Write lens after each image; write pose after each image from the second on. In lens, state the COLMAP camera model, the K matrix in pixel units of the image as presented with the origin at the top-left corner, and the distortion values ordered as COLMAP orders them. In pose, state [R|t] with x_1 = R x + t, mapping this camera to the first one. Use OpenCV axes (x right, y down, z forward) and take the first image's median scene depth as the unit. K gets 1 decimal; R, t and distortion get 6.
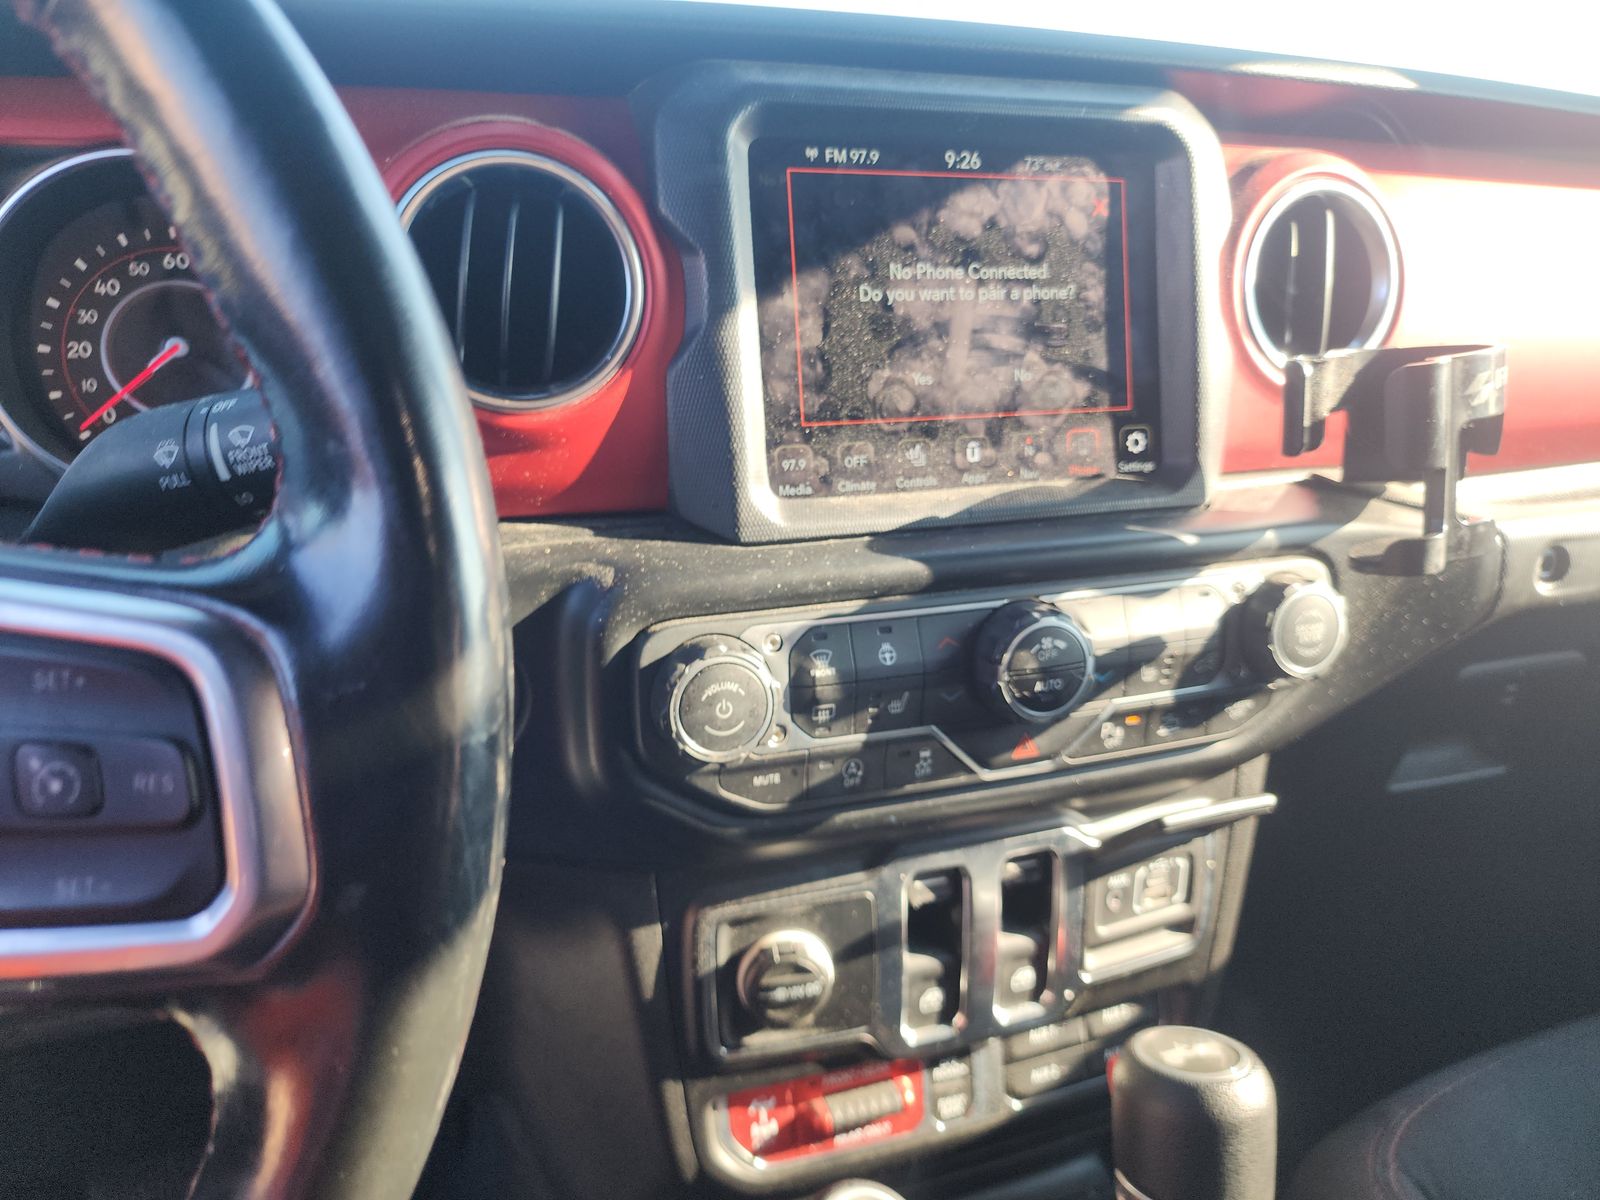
lens RADIAL K [[1070.5, 0, 817.2], [0, 1070.5, 595.1], [0, 0, 1]] dist [0.010284, -0.002331]
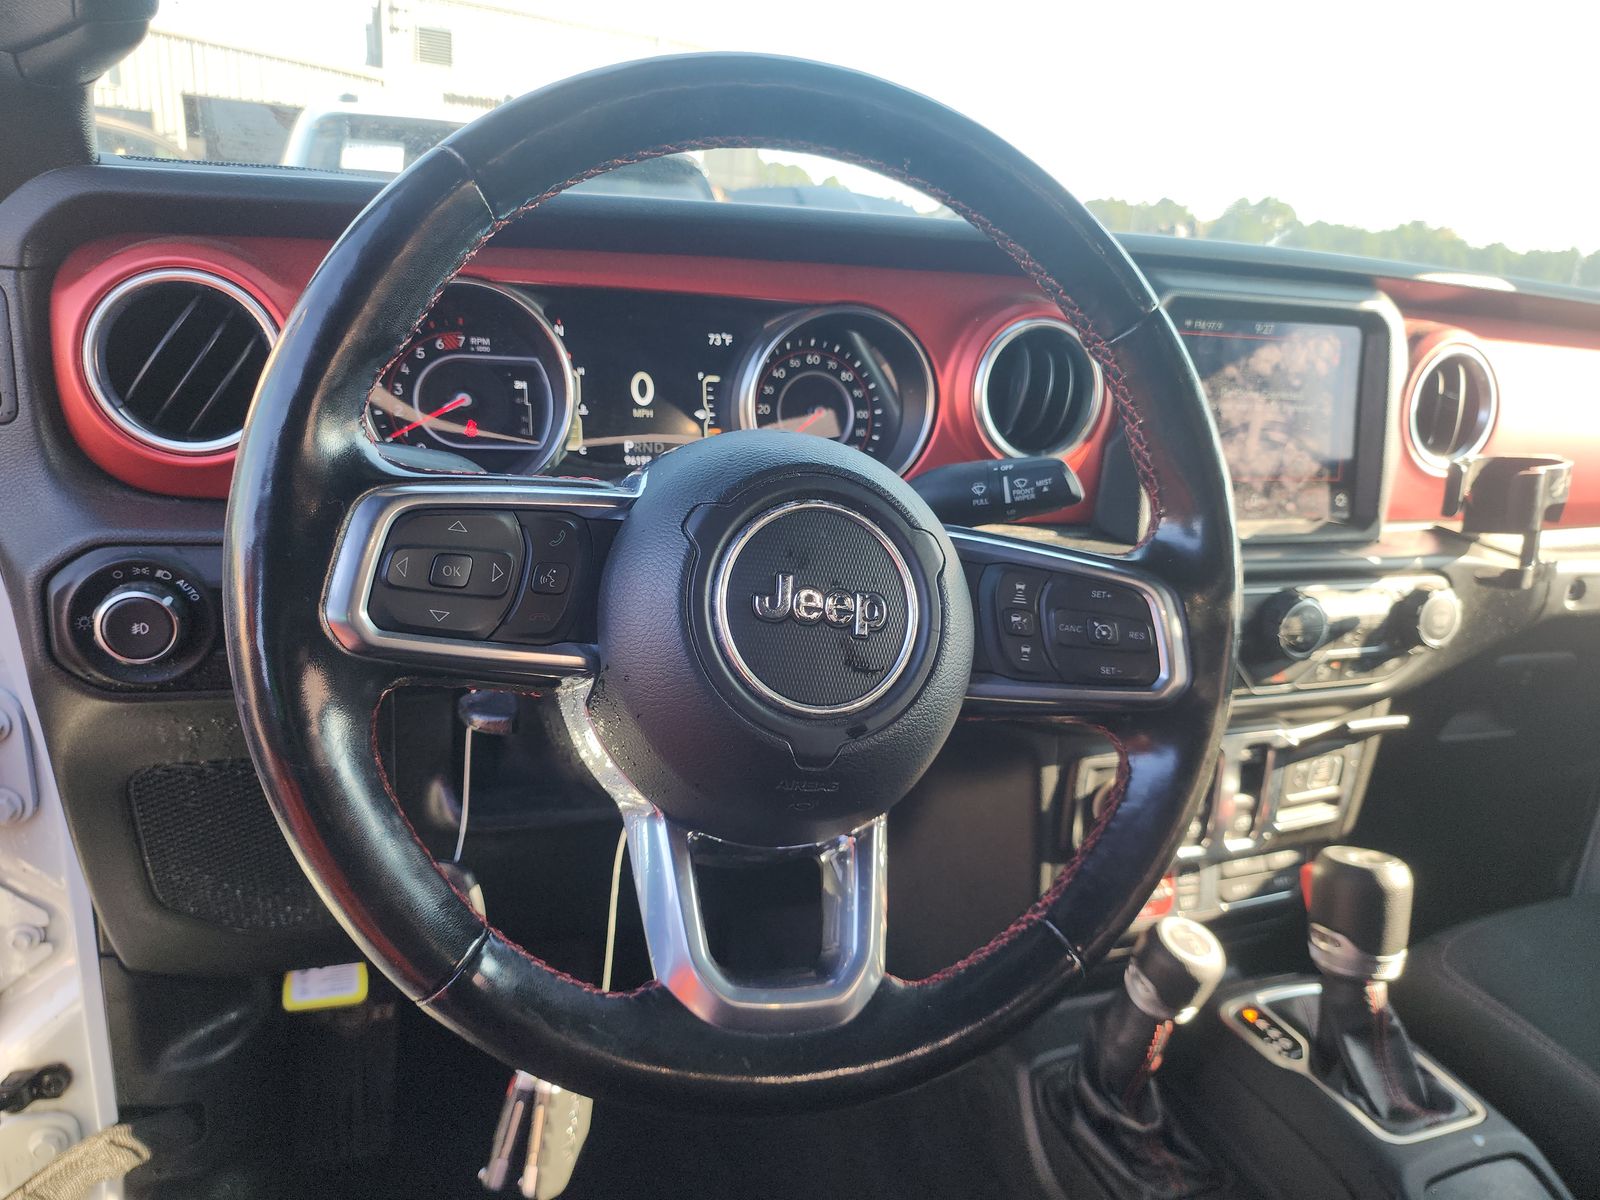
lens RADIAL K [[1070.5, 0, 791.5], [0, 1070.5, 605.5], [0, 0, 1]] dist [0.010284, -0.002331]
pose [[0.997384, 0.063812, 0.033963, -0.616844], [-0.064238, 0.997867, 0.011593, 0.057655], [-0.033151, -0.013745, 0.999356, -0.654216]]
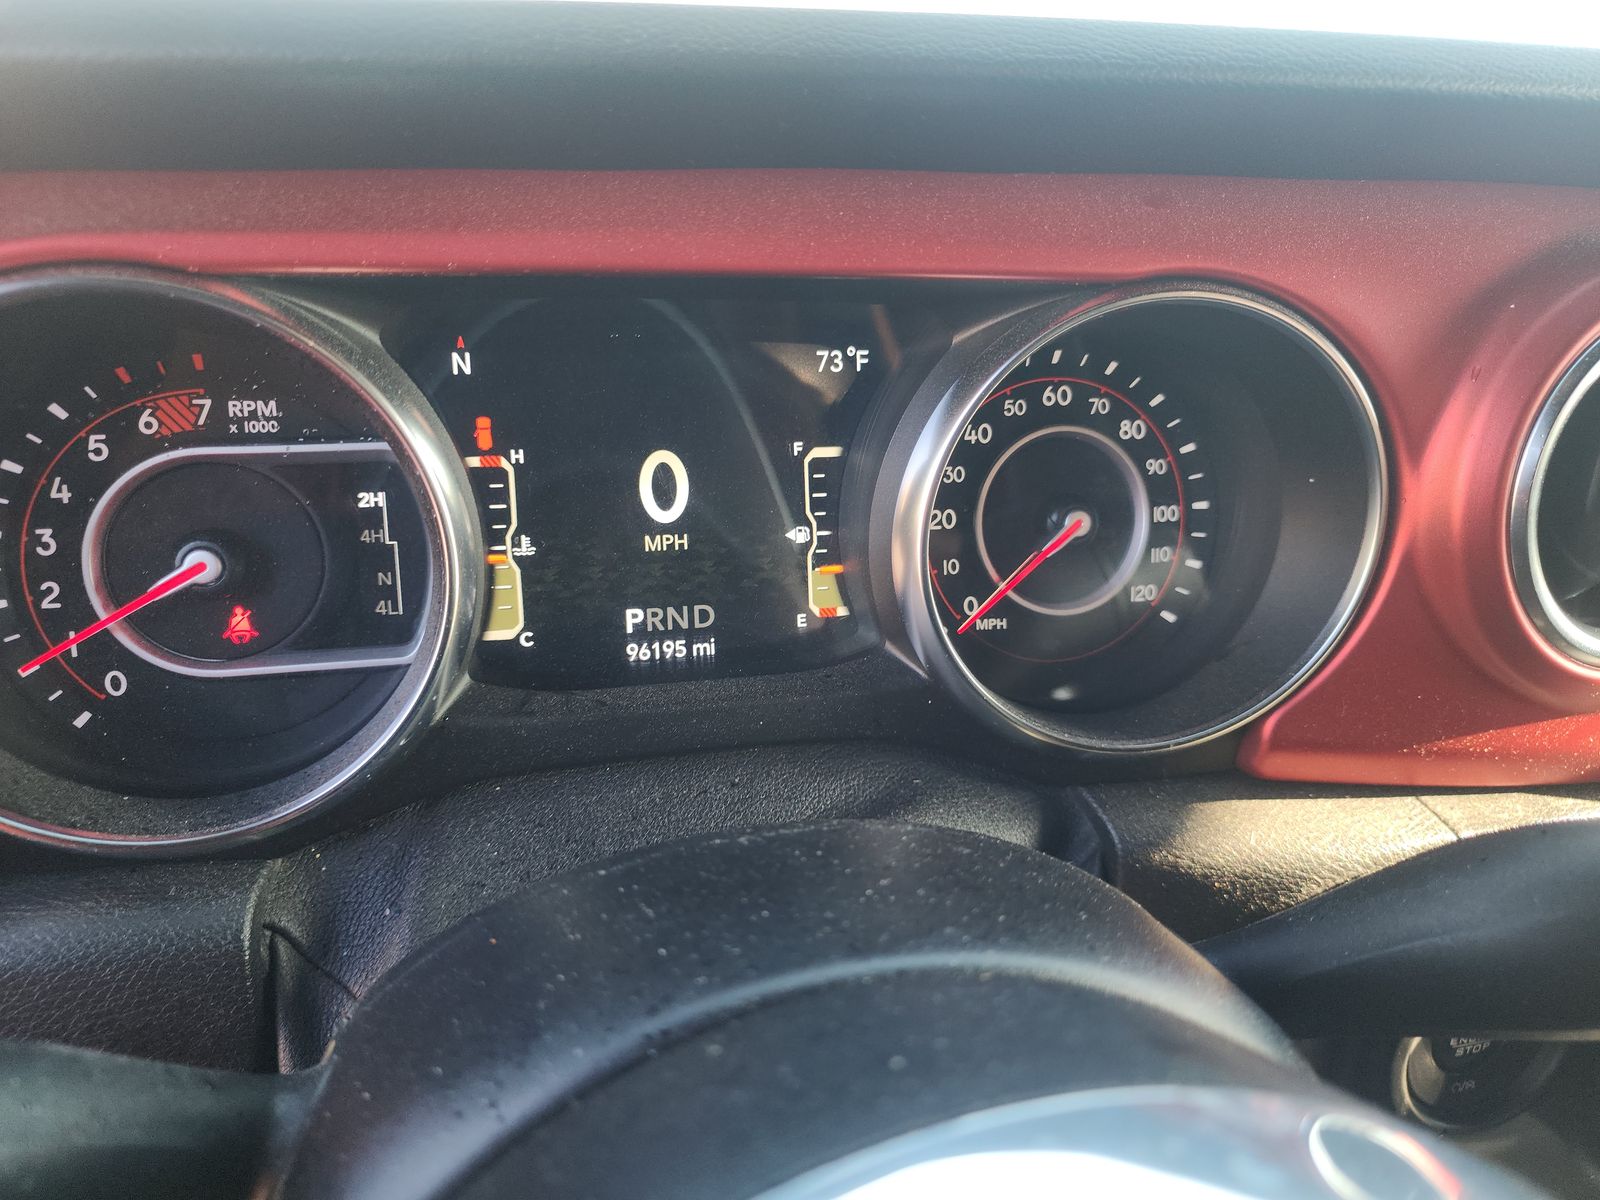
lens RADIAL K [[1070.5, 0, 788.9], [0, 1070.5, 599.6], [0, 0, 1]] dist [0.010284, -0.002331]
pose [[0.994431, 0.061897, -0.085301, -0.658275], [-0.053382, 0.993682, 0.098724, -0.218205], [0.090873, -0.093621, 0.991452, 0.224154]]
